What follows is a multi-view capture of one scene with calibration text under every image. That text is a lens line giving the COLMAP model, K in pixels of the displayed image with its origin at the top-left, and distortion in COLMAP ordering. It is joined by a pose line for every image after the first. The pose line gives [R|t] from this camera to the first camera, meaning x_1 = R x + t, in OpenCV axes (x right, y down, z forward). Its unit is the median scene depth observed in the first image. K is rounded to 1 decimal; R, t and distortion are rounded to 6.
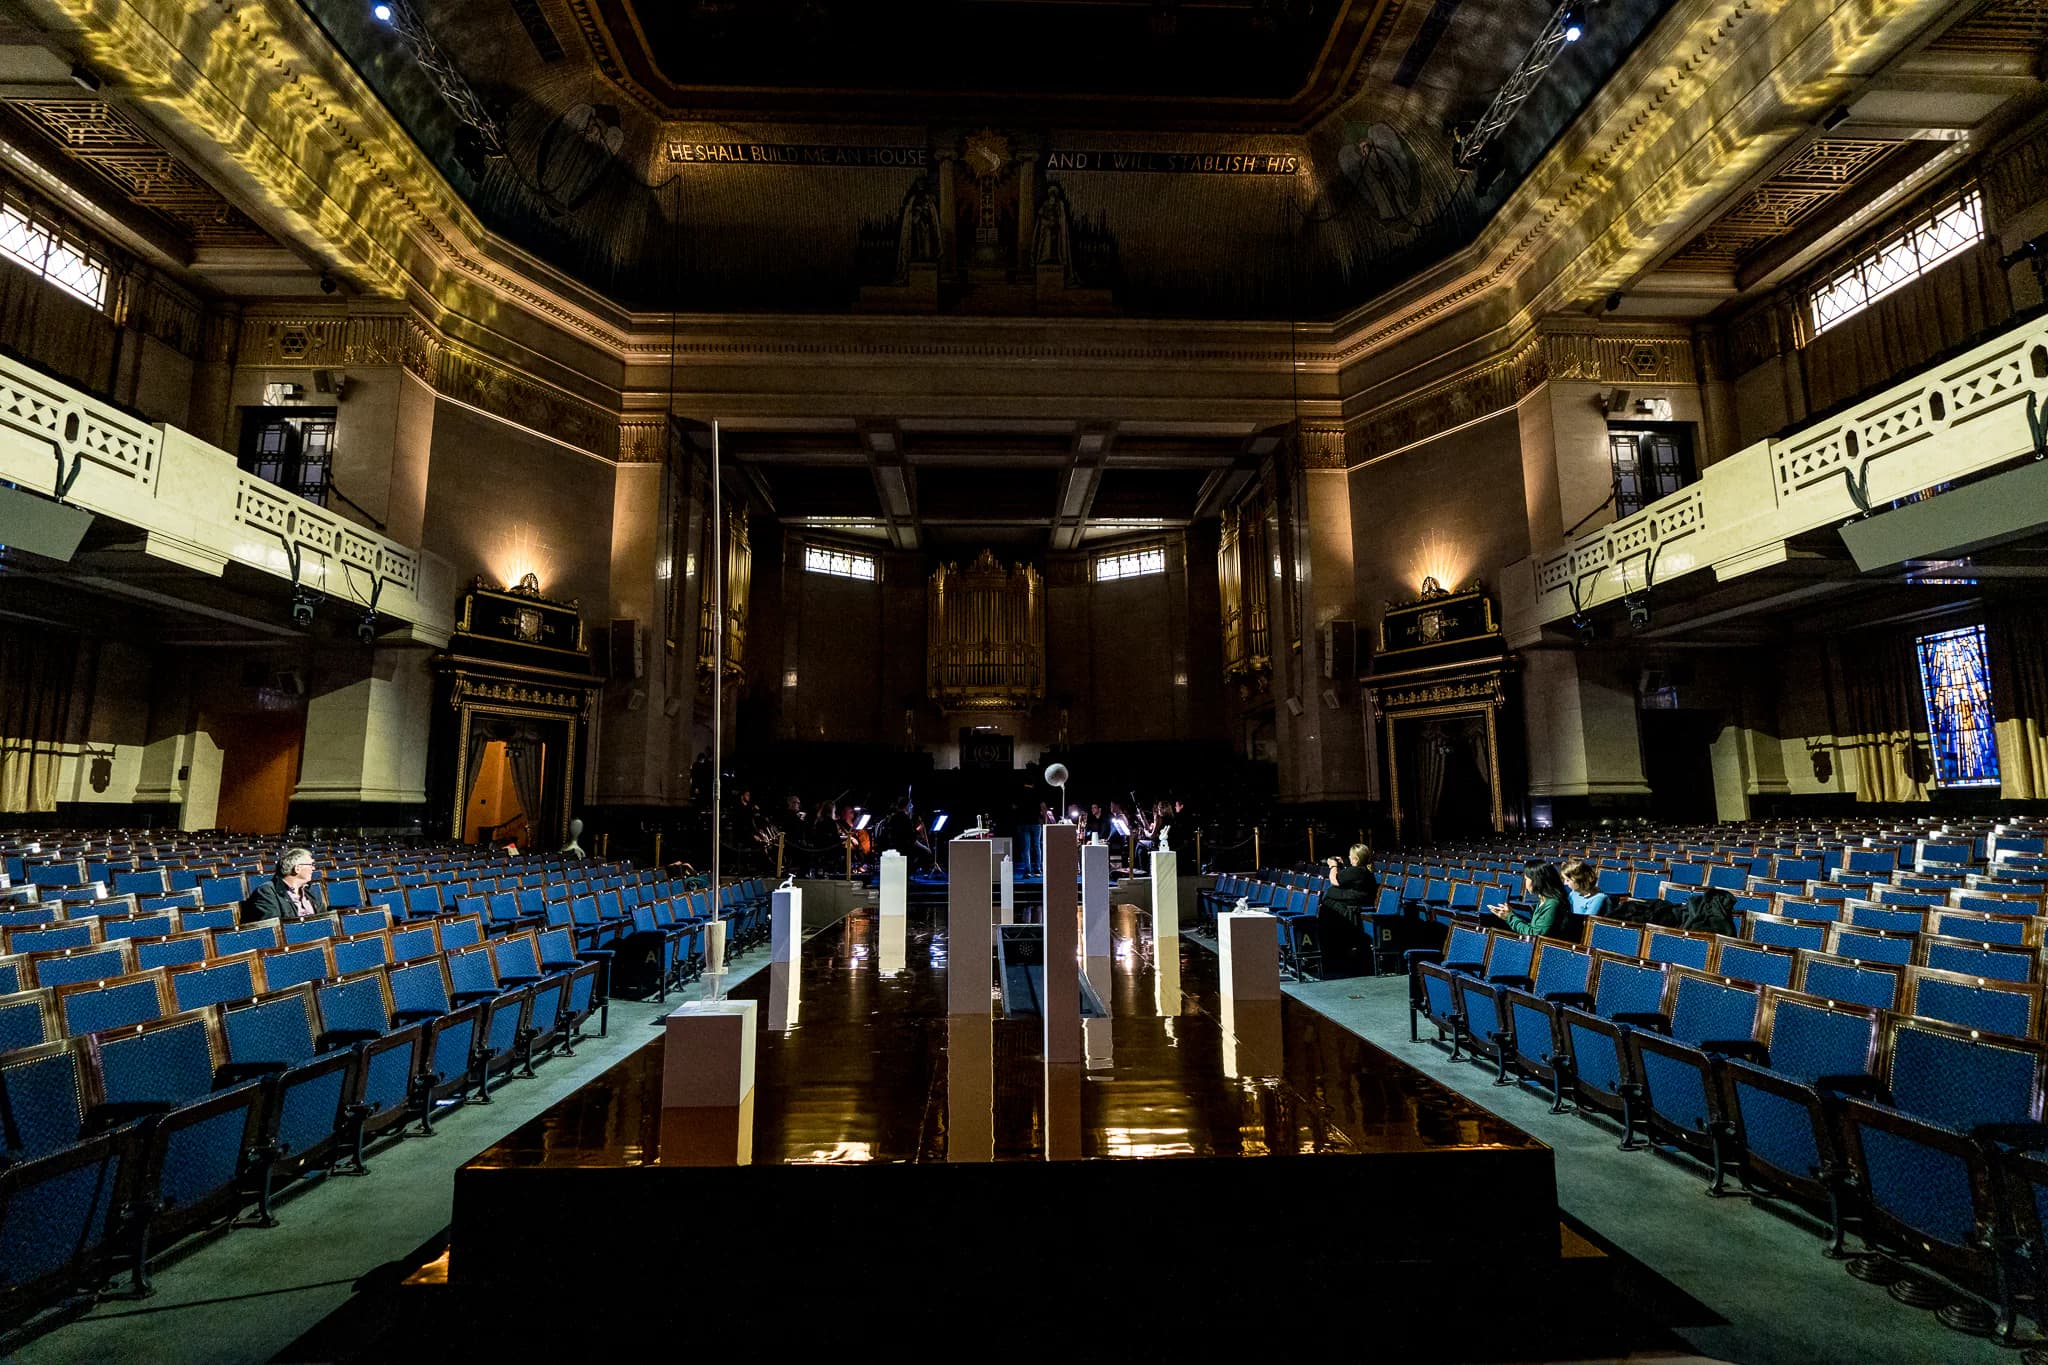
lens RADIAL K [[910.5, 0, 1017.6], [0, 910.5, 686.1], [0, 0, 1]] dist [-0.011248, 0.003219]
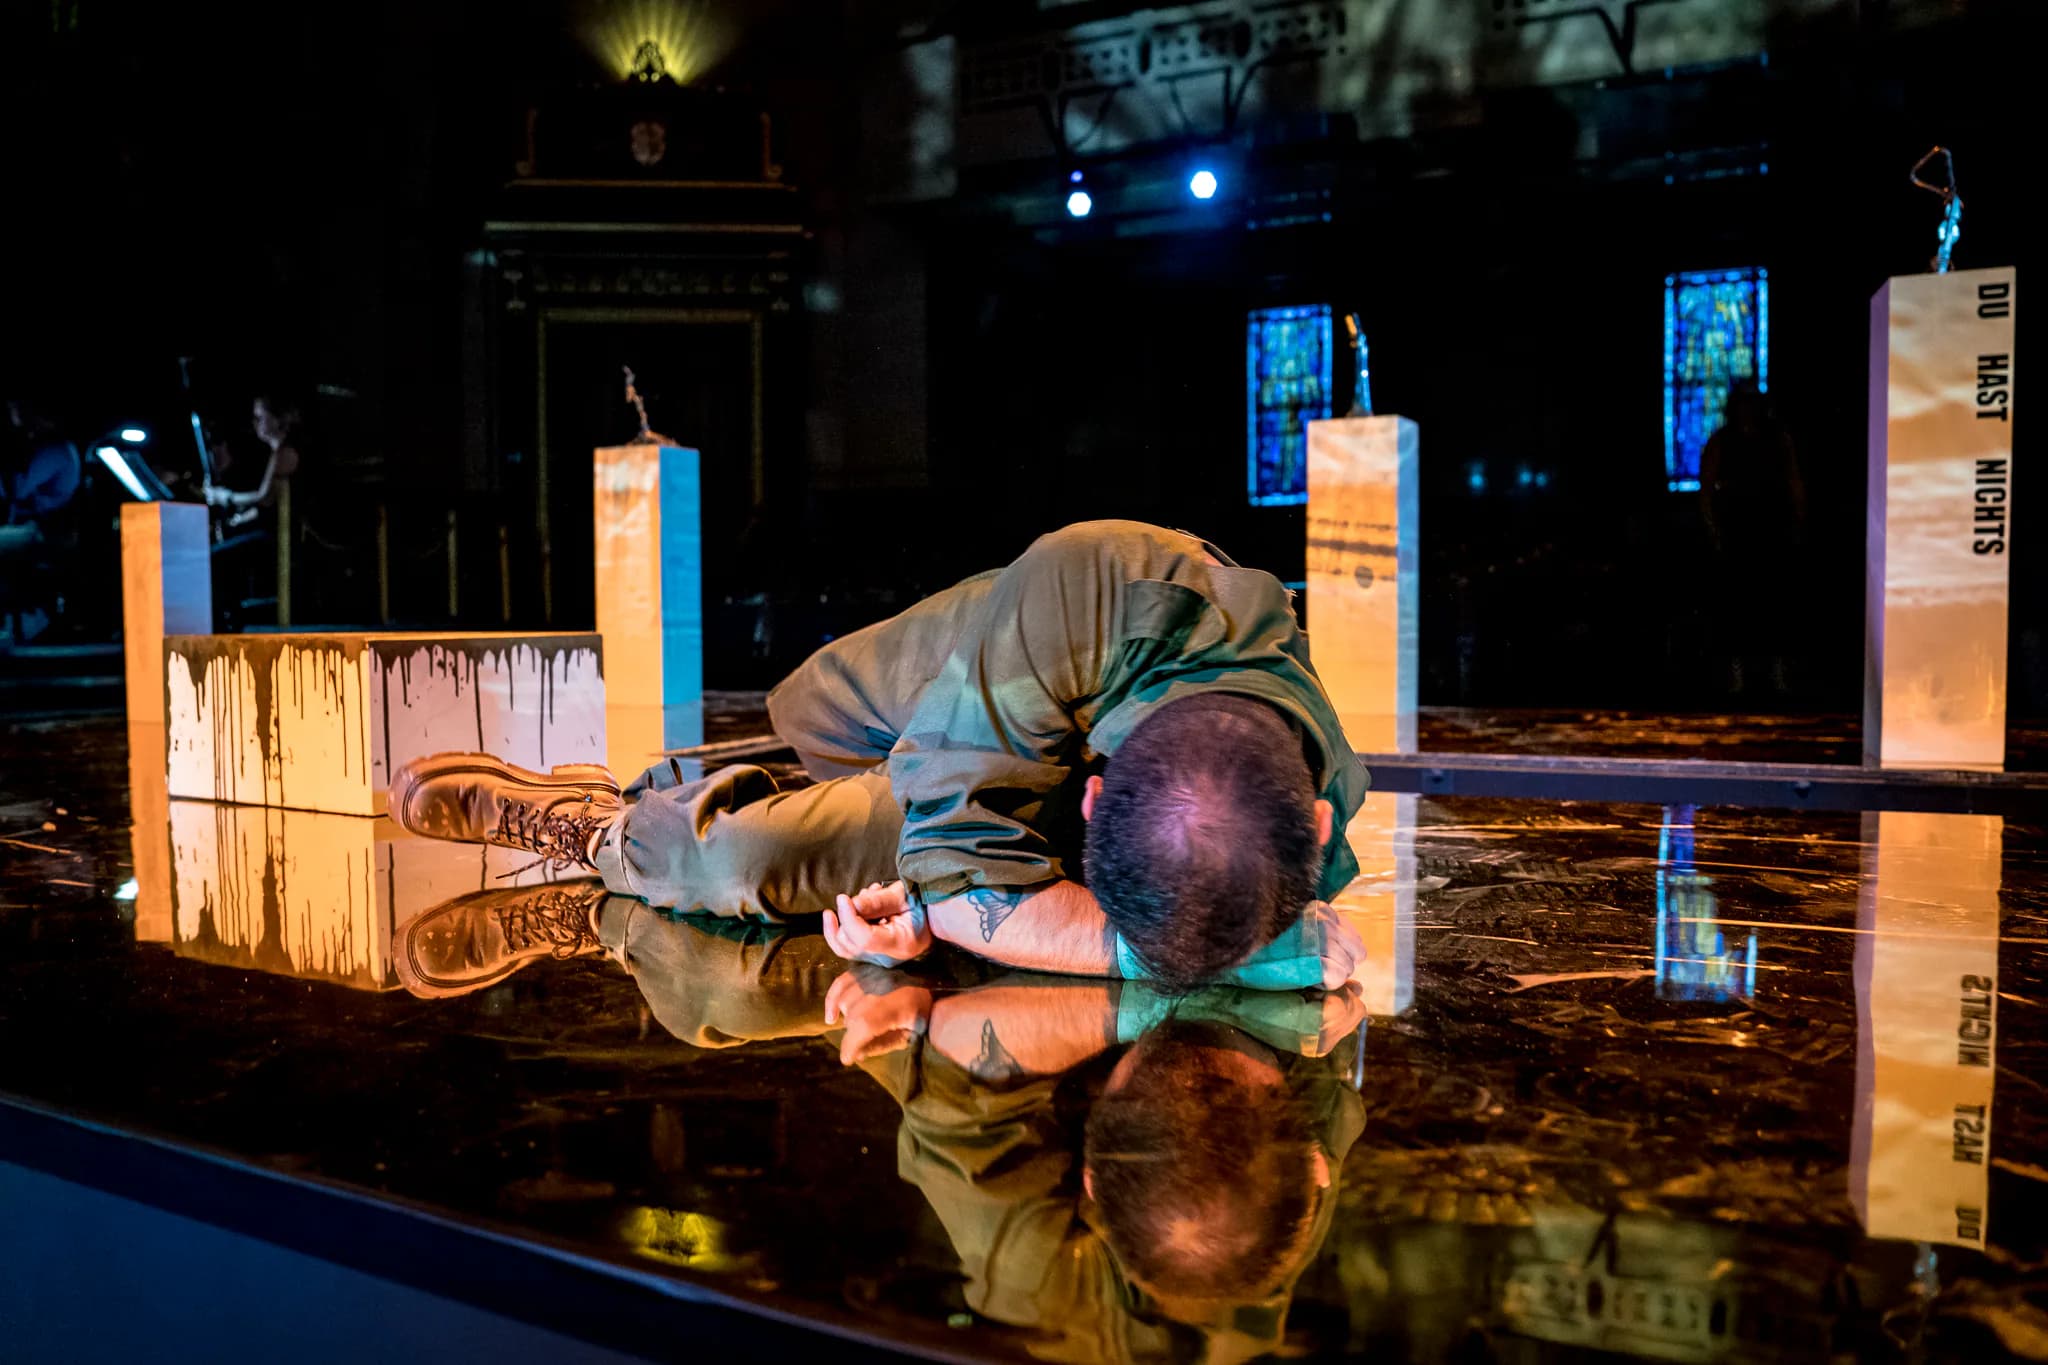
lens RADIAL K [[1413.8, 0, 1034.4], [0, 1413.8, 679.0], [0, 0, 1]] dist [-0.088805, 0.055590]
pose [[0.449252, -0.043398, 0.892350, -0.138794], [-0.127254, 0.985527, 0.111995, 0.110383], [-0.884296, -0.163869, 0.437227, 0.437876]]
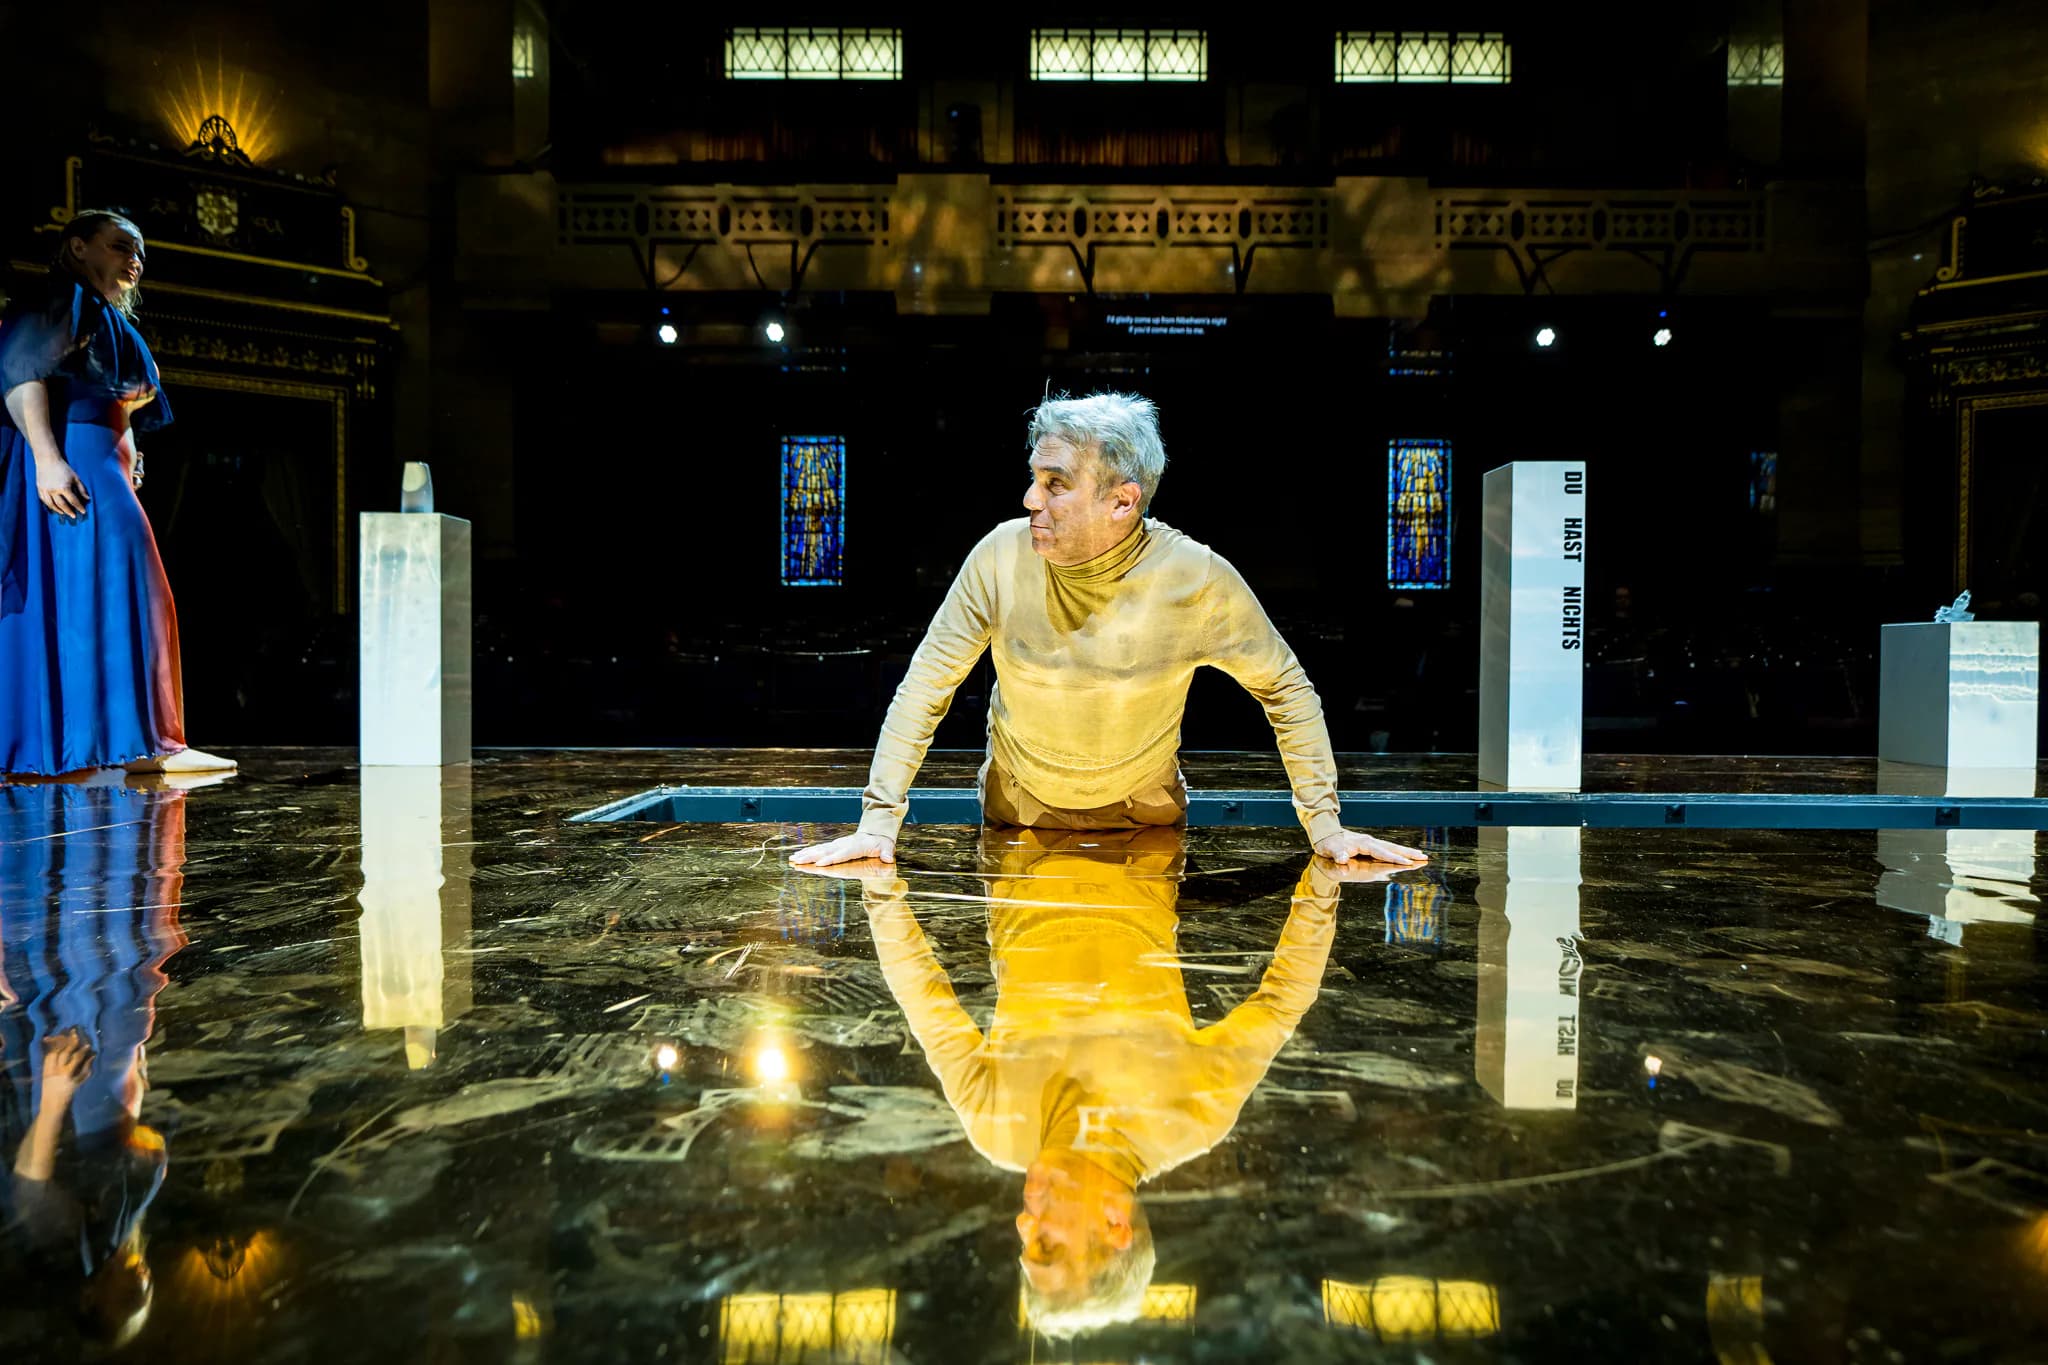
lens RADIAL K [[1081.3, 0, 1028.6], [0, 1081.3, 671.2], [0, 0, 1]] dist [-0.003785, 0.000801]
pose [[0.032462, 0.000273, 0.999473, -0.138929], [-0.152908, 0.988229, 0.004697, 0.116452], [-0.987707, -0.152980, 0.032121, 0.491417]]
